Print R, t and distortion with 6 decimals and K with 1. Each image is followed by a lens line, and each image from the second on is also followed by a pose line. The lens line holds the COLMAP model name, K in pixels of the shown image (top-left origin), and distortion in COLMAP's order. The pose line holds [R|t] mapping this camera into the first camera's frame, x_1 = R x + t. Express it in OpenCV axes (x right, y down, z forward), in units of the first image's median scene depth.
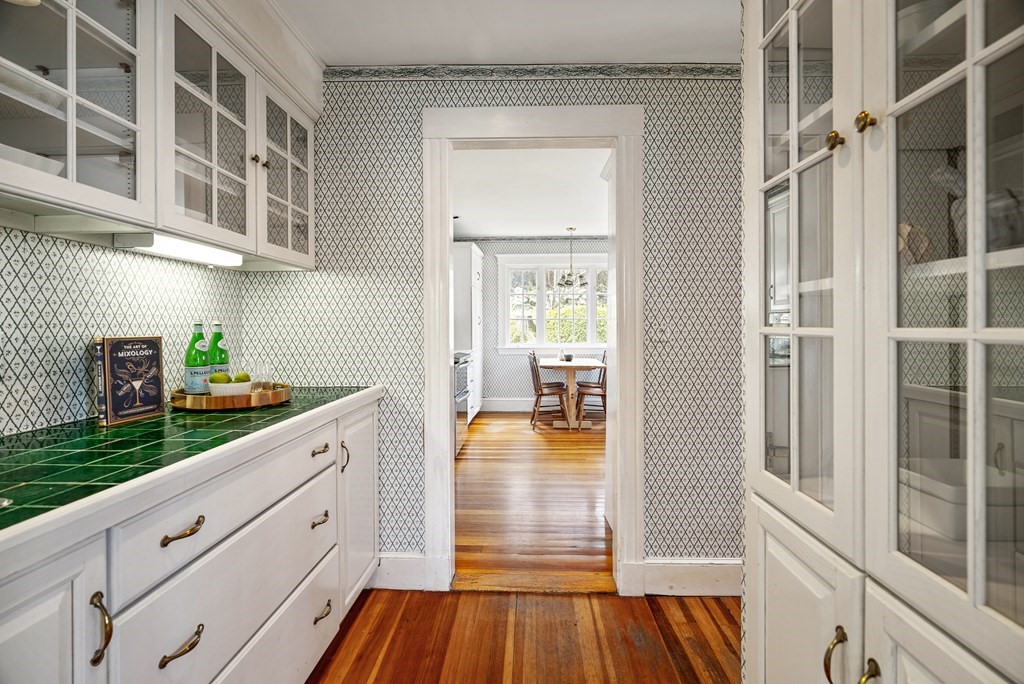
lens RADIAL K [[476.7, 0, 515.9], [0, 476.7, 343.8], [0, 0, 1]] dist [-0.004706, 0.000174]
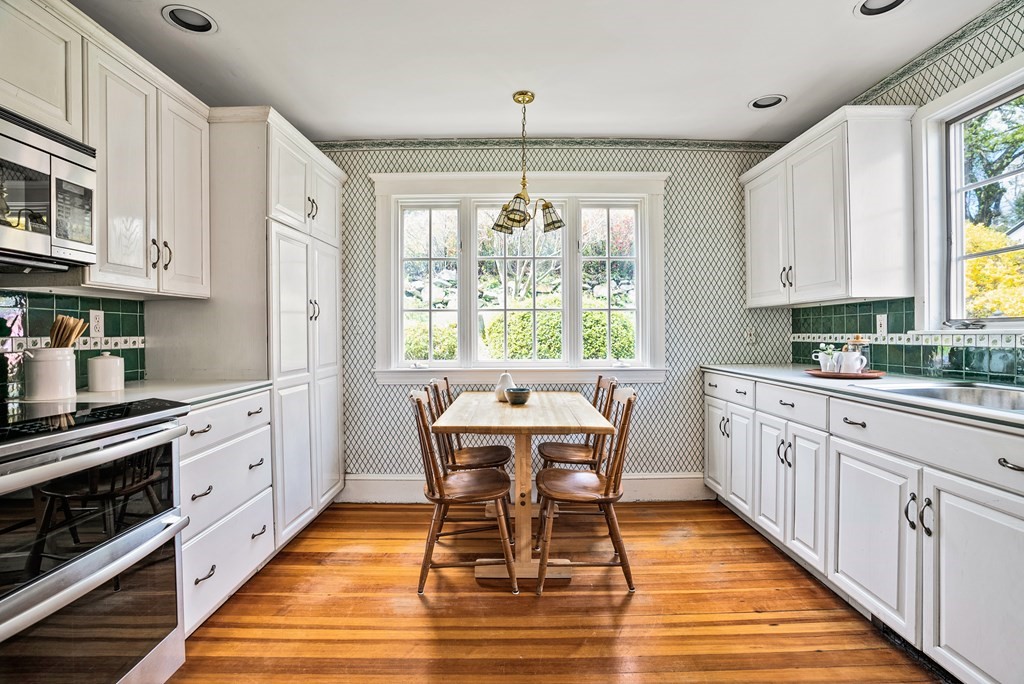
lens RADIAL K [[487.5, 0, 513.8], [0, 487.5, 336.6], [0, 0, 1]] dist [-0.075960, 0.029995]
pose [[0.999150, 0.004776, 0.040933, 0.089762], [-0.003446, 0.999466, -0.032490, -0.010982], [-0.041067, 0.032322, 0.998633, 0.572524]]
